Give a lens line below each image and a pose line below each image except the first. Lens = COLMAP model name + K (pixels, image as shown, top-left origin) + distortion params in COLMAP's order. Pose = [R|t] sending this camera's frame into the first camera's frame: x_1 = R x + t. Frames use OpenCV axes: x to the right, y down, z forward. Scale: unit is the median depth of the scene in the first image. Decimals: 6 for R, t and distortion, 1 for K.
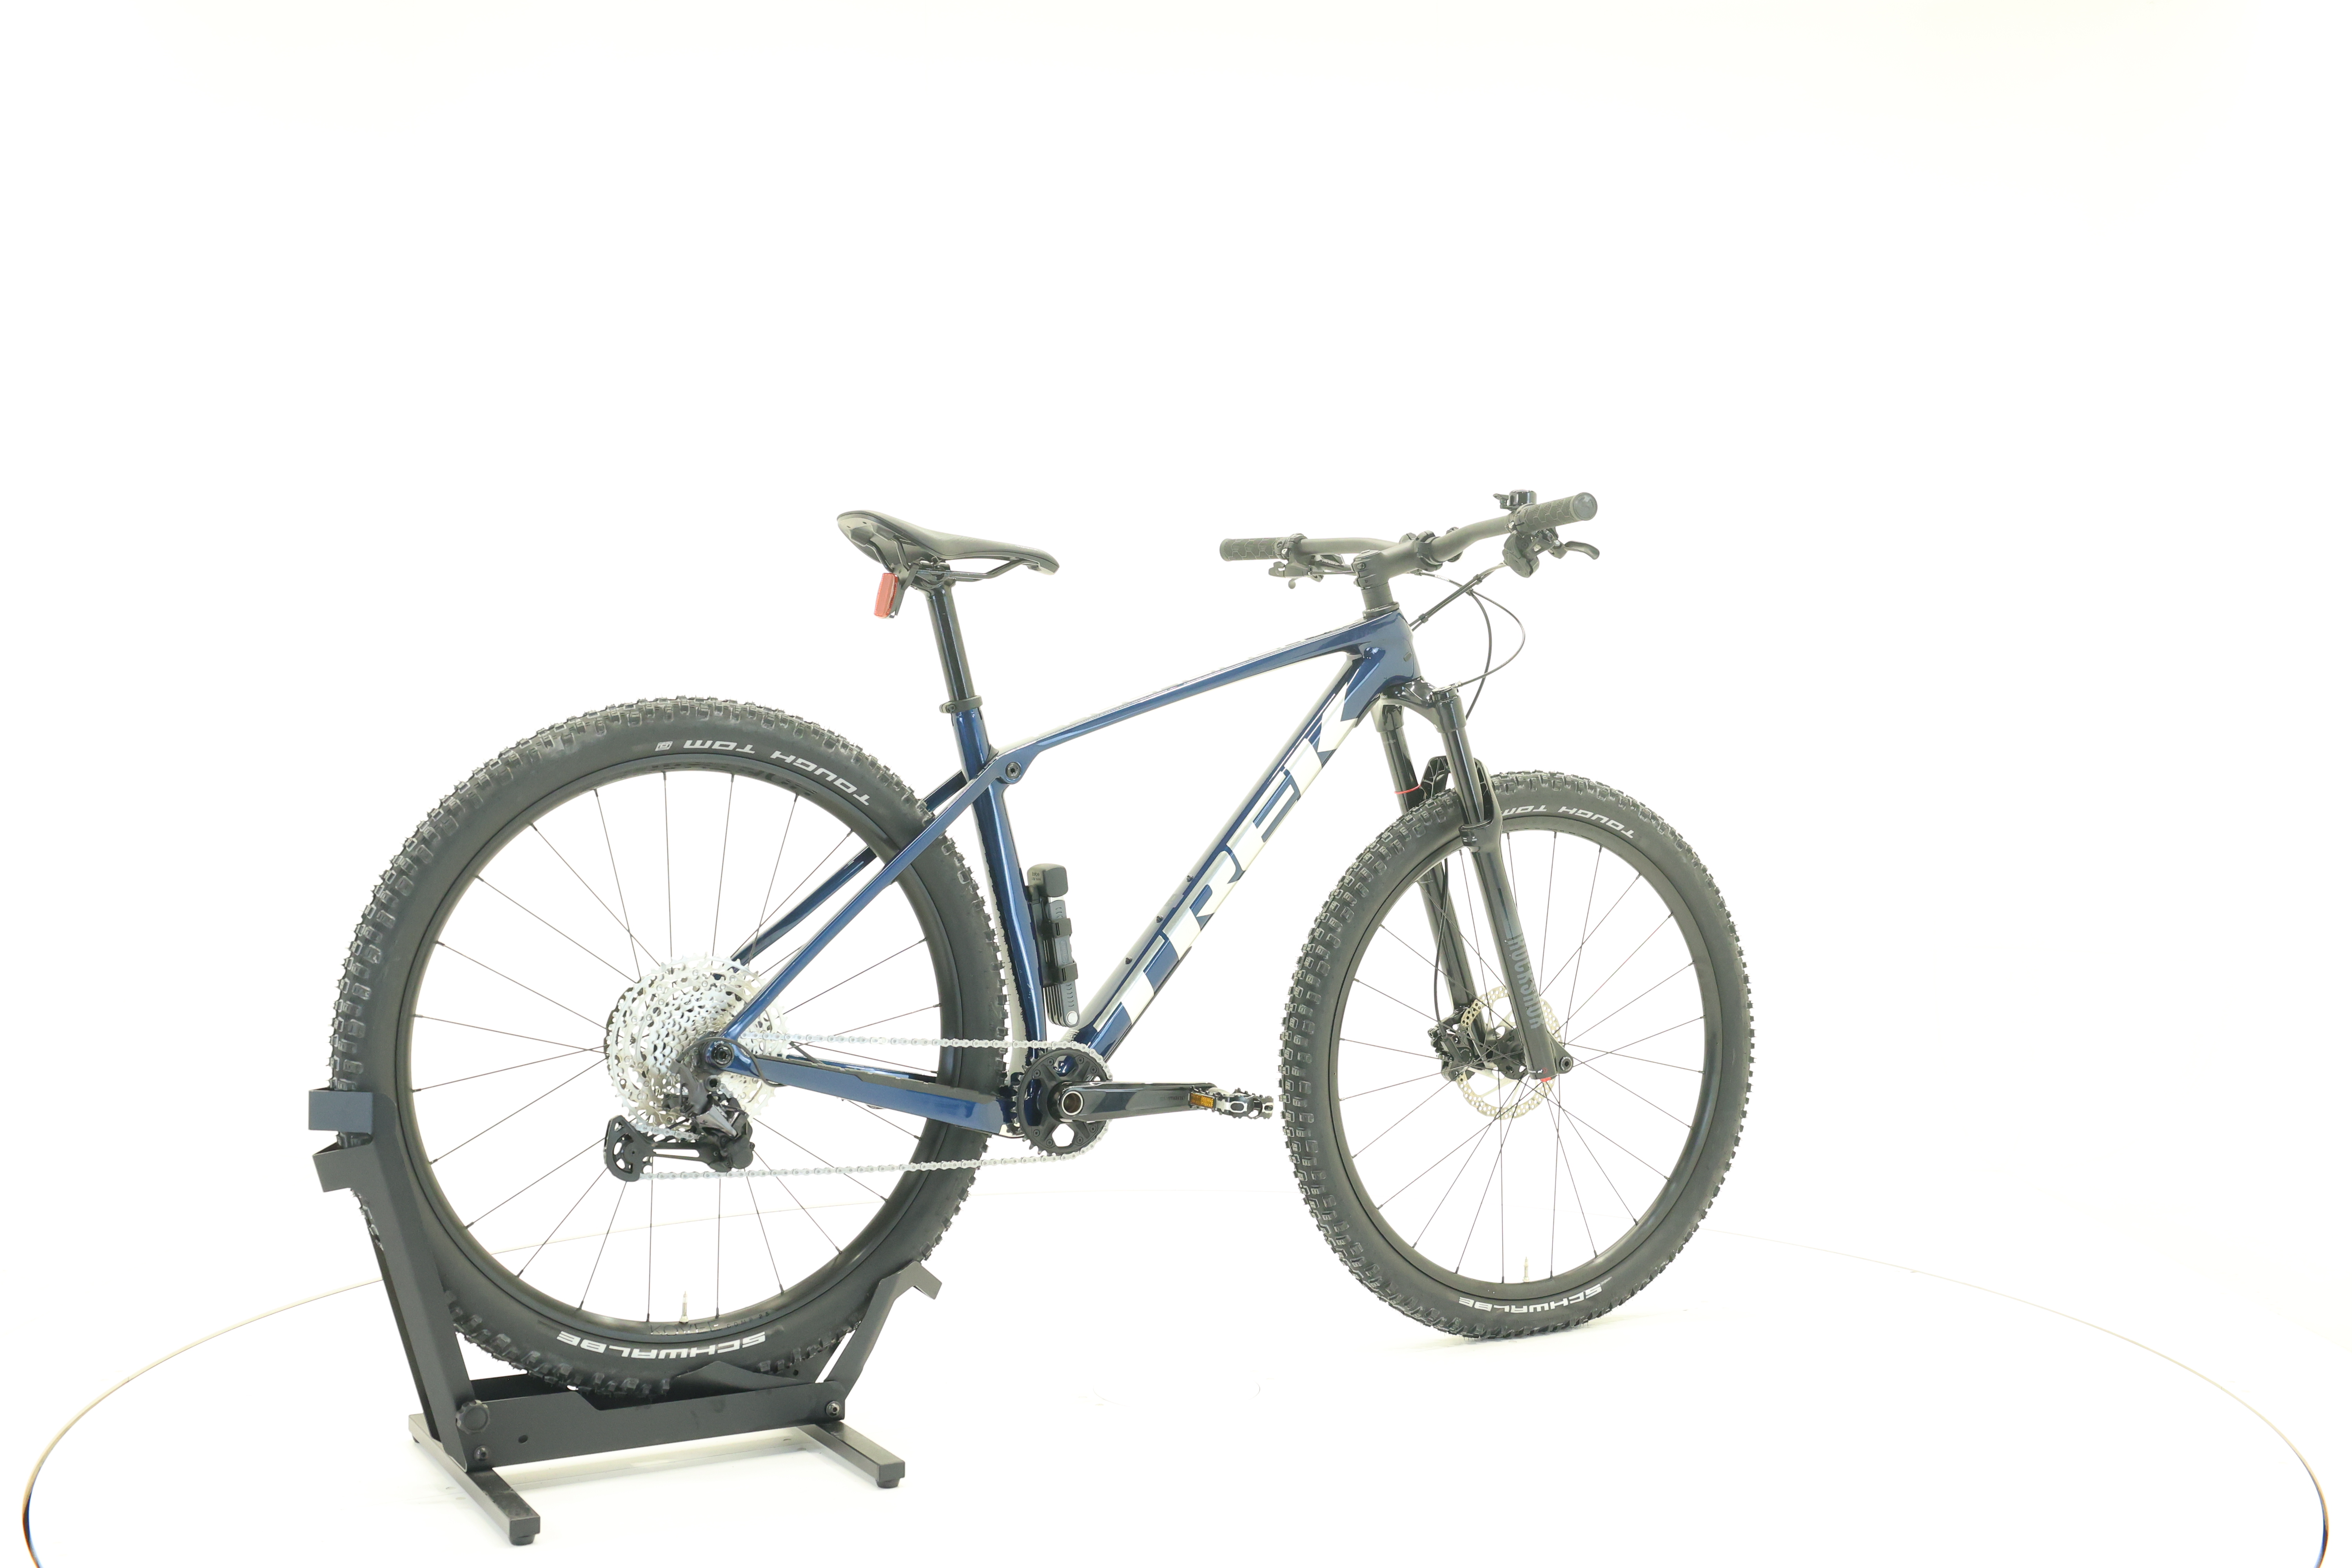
lens RADIAL K [[2482.1, 0, 1177.7], [0, 2482.1, 783.7], [0, 0, 1]] dist [-0.001332, 0.000000]
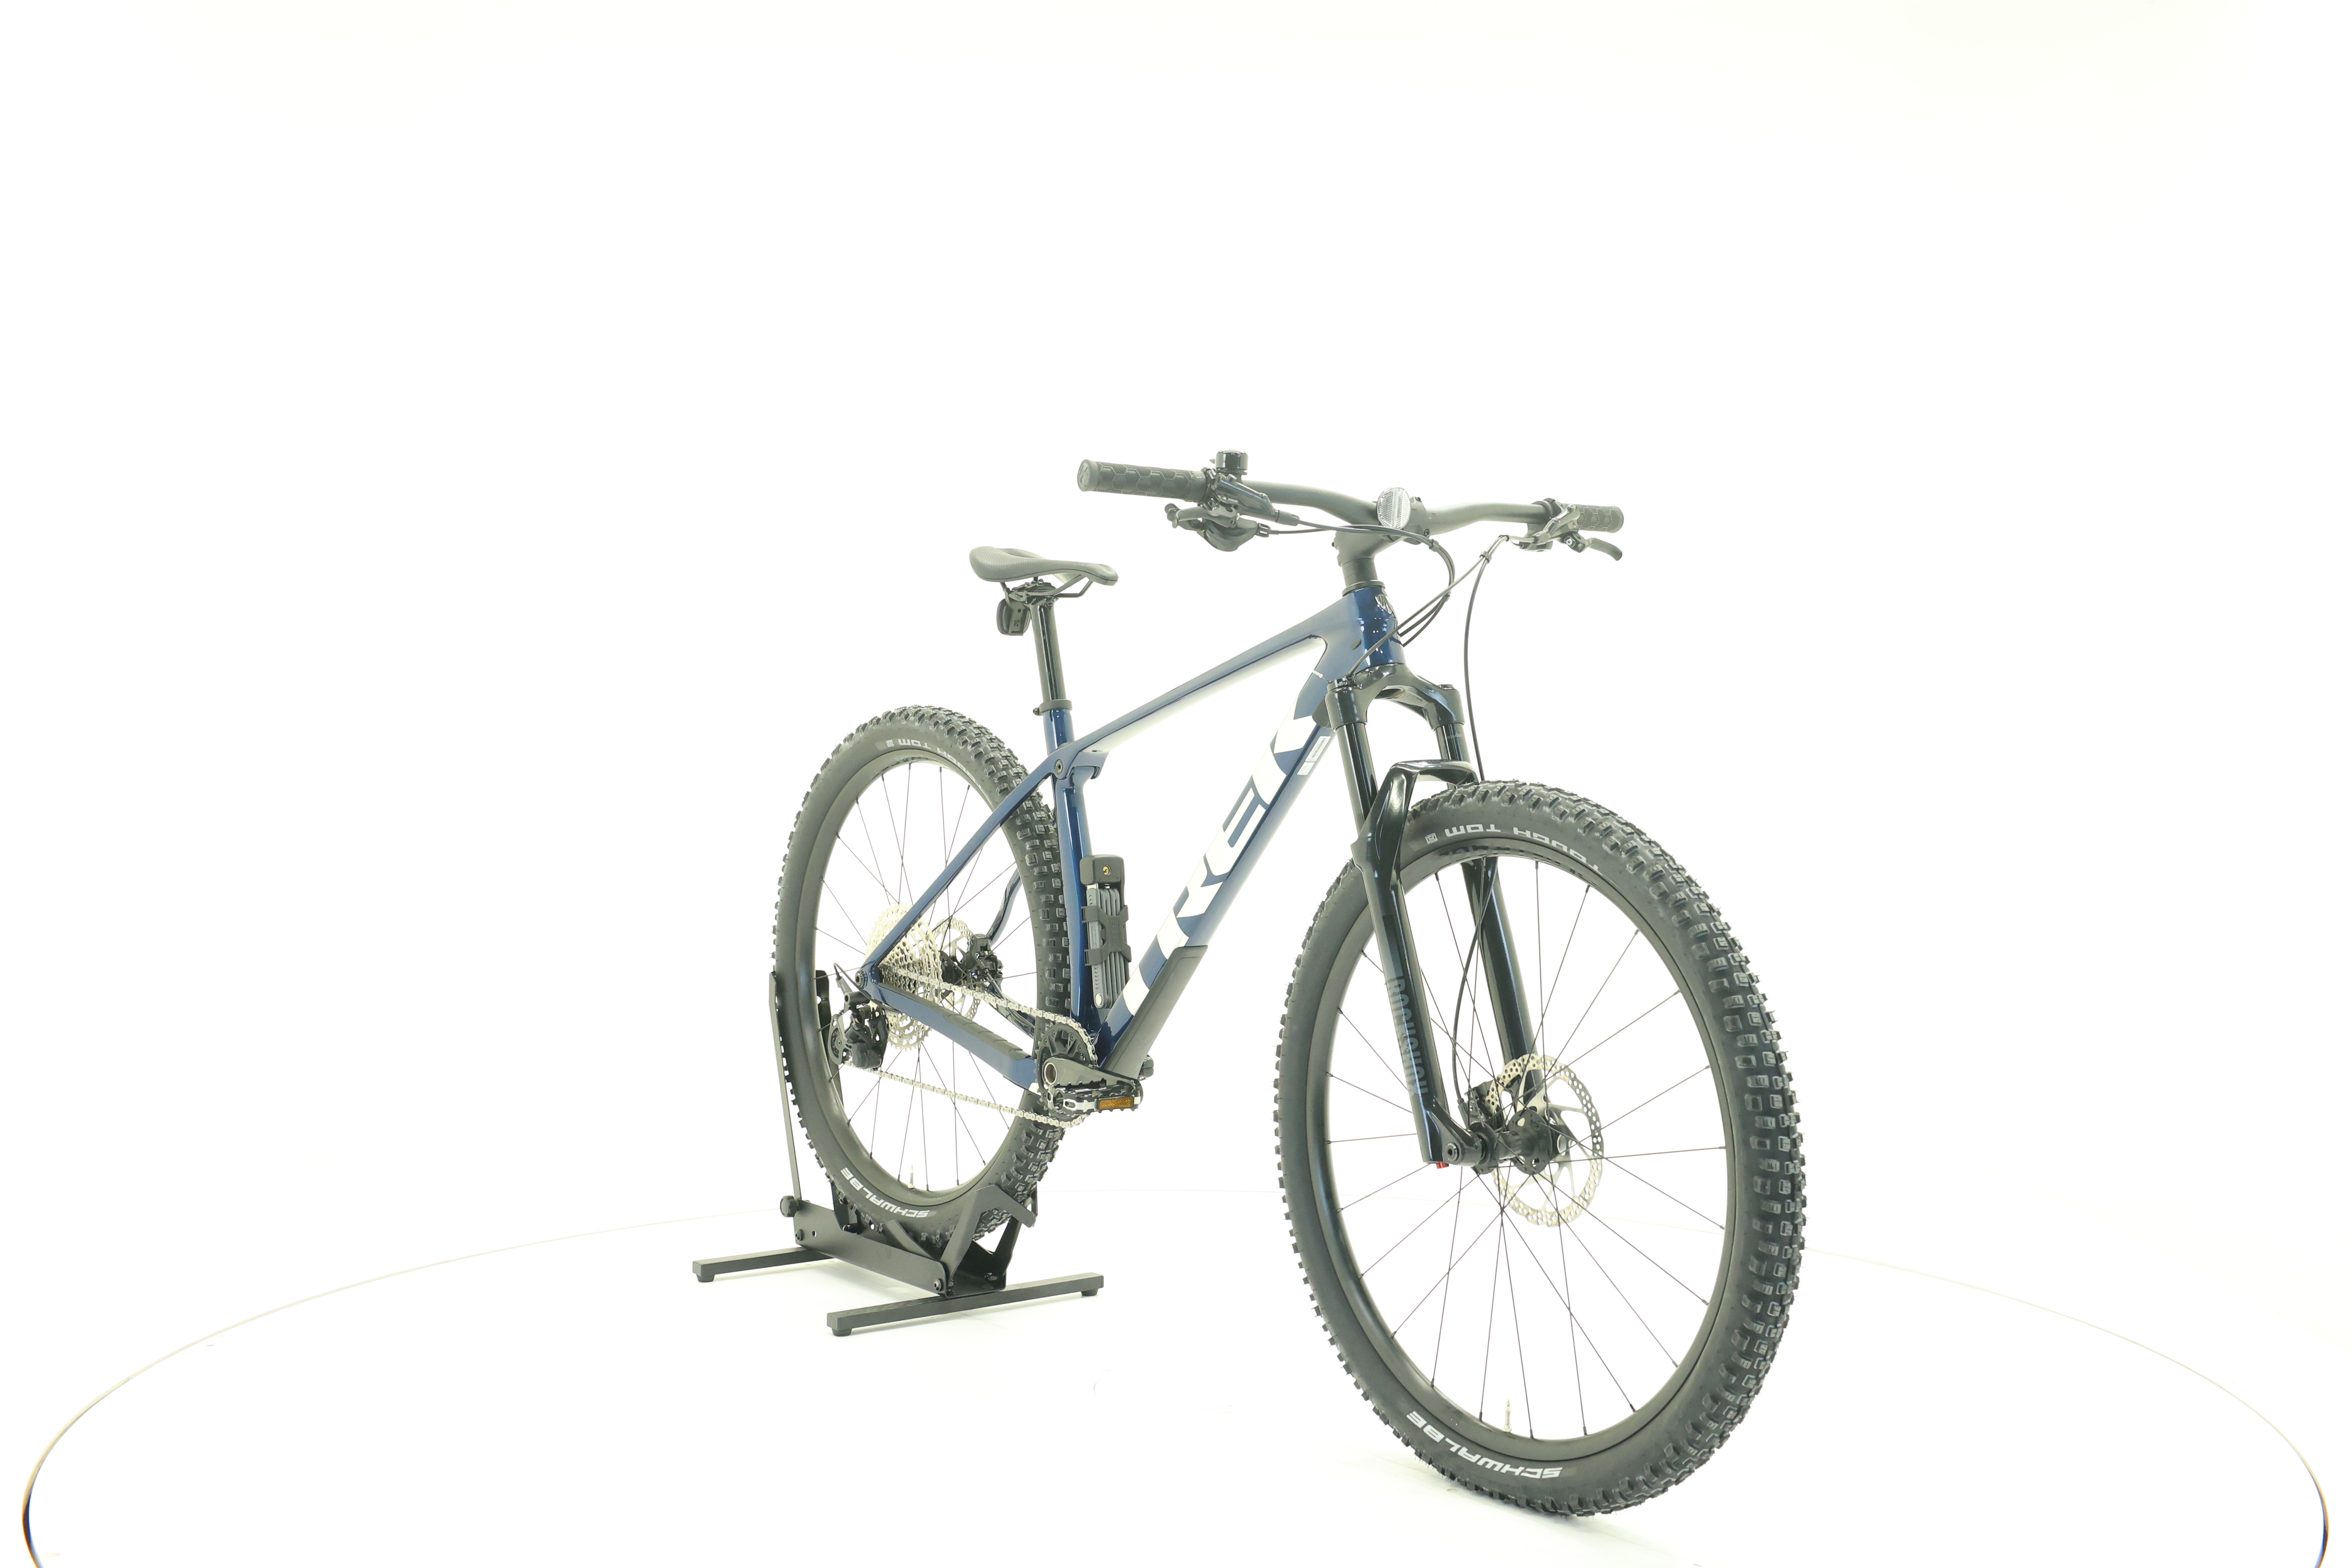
lens RADIAL K [[2482.1, 0, 1178.8], [0, 2482.1, 778.2], [0, 0, 1]] dist [-0.001332, 0.000000]
pose [[0.130226, 0.014349, -0.991380, 1.041009], [-0.023092, 0.999668, 0.011436, -0.014321], [0.991215, 0.021403, 0.130514, 0.911770]]
